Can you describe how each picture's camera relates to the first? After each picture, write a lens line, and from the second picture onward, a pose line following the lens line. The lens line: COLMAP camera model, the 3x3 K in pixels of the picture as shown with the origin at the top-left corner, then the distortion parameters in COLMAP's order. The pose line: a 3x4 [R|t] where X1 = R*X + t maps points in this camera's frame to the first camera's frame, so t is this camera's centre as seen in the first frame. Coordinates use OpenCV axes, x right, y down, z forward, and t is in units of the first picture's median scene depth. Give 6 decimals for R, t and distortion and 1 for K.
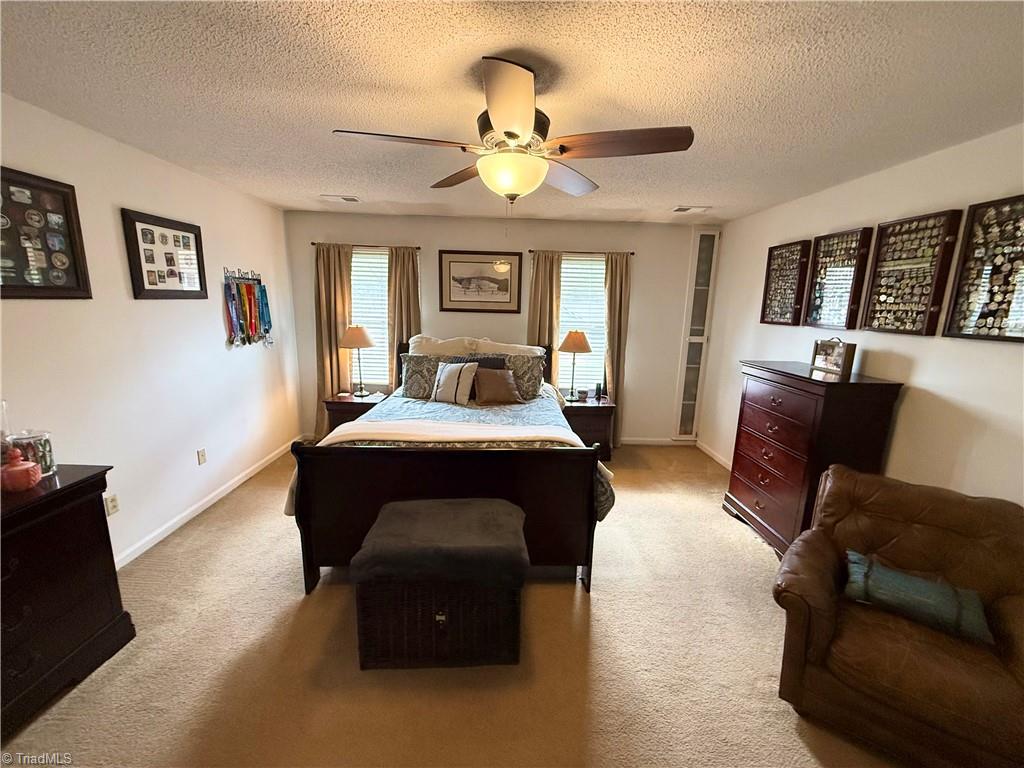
lens RADIAL K [[407.0, 0, 512.0], [0, 407.0, 384.0], [0, 0, 1]] dist [0.000326, 0.000042]
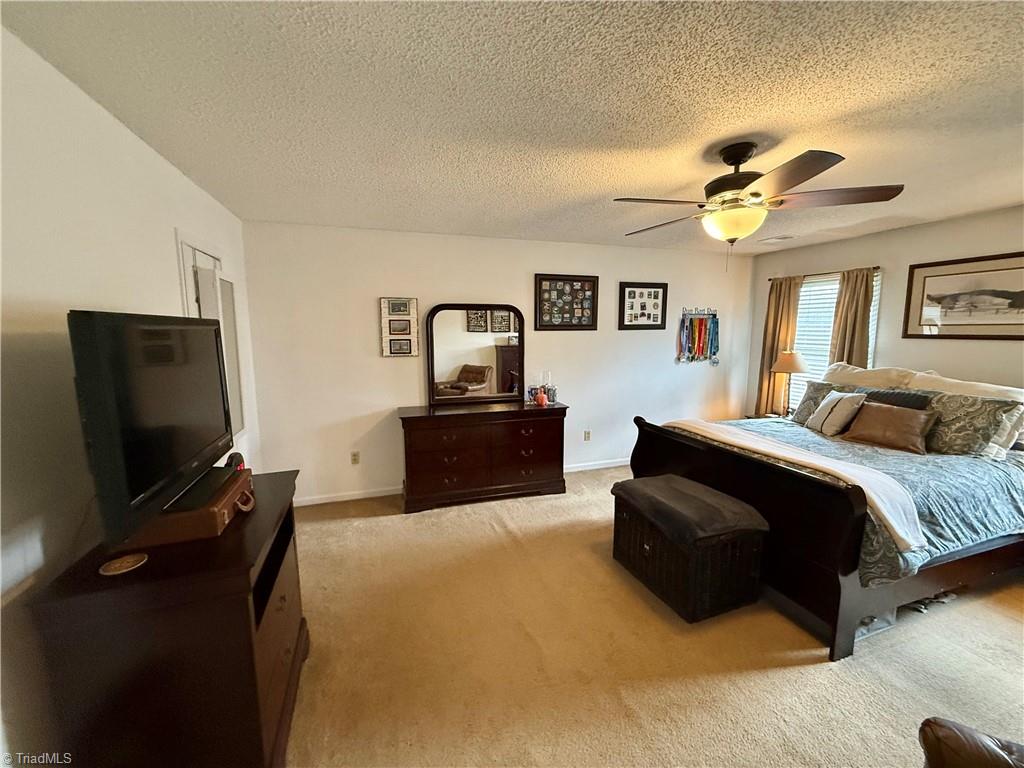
lens RADIAL K [[407.0, 0, 512.0], [0, 407.0, 384.0], [0, 0, 1]] dist [0.000326, 0.000042]
pose [[0.294817, 0.100976, -0.950204, 0.580745], [-0.178472, 0.982721, 0.049057, 0.020500], [0.938739, 0.155122, 0.307744, 0.024840]]
